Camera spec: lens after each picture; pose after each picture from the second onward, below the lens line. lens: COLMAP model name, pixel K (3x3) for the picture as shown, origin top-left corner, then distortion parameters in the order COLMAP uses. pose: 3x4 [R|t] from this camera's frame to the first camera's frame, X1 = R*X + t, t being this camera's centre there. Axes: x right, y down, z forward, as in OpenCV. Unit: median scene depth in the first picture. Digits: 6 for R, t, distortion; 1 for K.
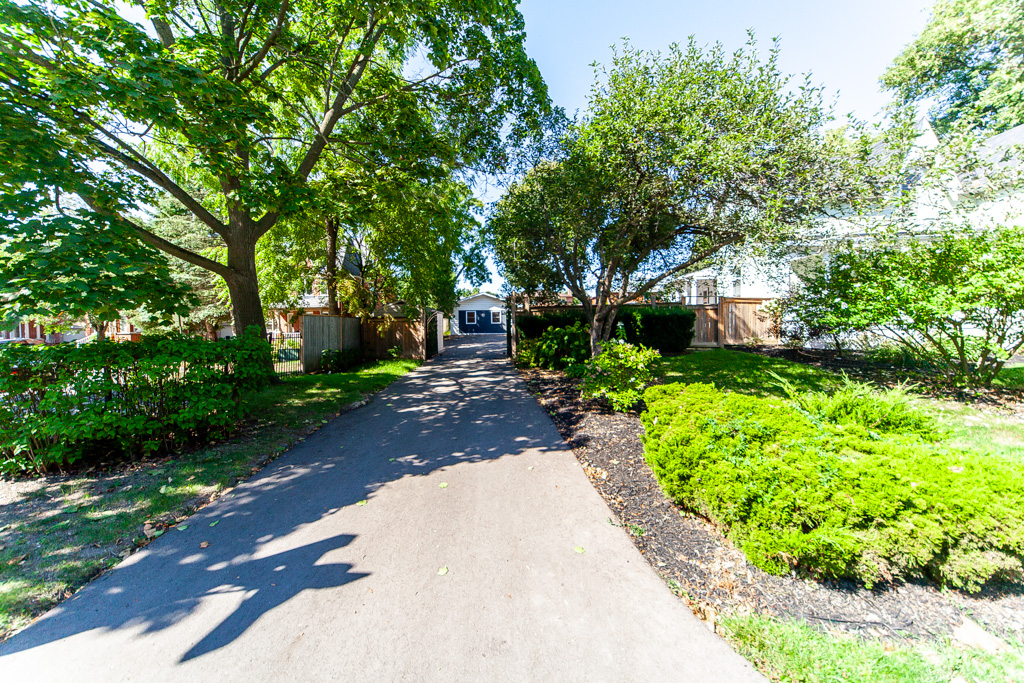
lens RADIAL K [[348.9, 0, 510.2], [0, 348.9, 336.2], [0, 0, 1]] dist [0.000912, 0.000103]
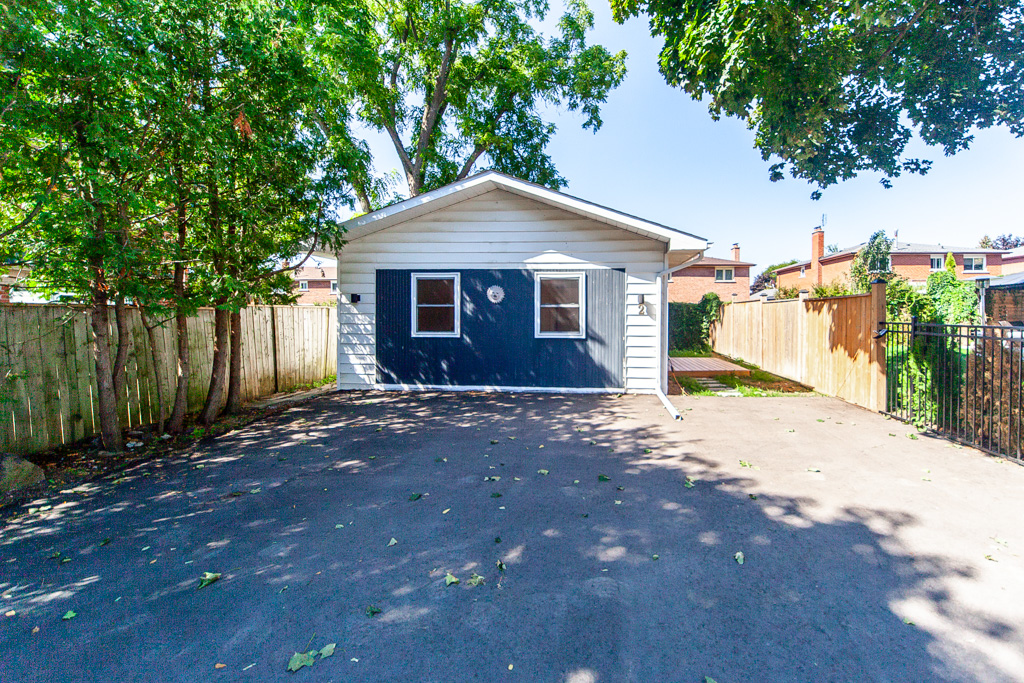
lens RADIAL K [[405.4, 0, 575.0], [0, 405.4, 322.7], [0, 0, 1]] dist [0.001854, 0.000088]
pose [[0.996796, 0.015918, -0.078392, -0.011803], [-0.017823, 0.999561, -0.023662, -0.032969], [0.077981, 0.024983, 0.996642, 0.644758]]
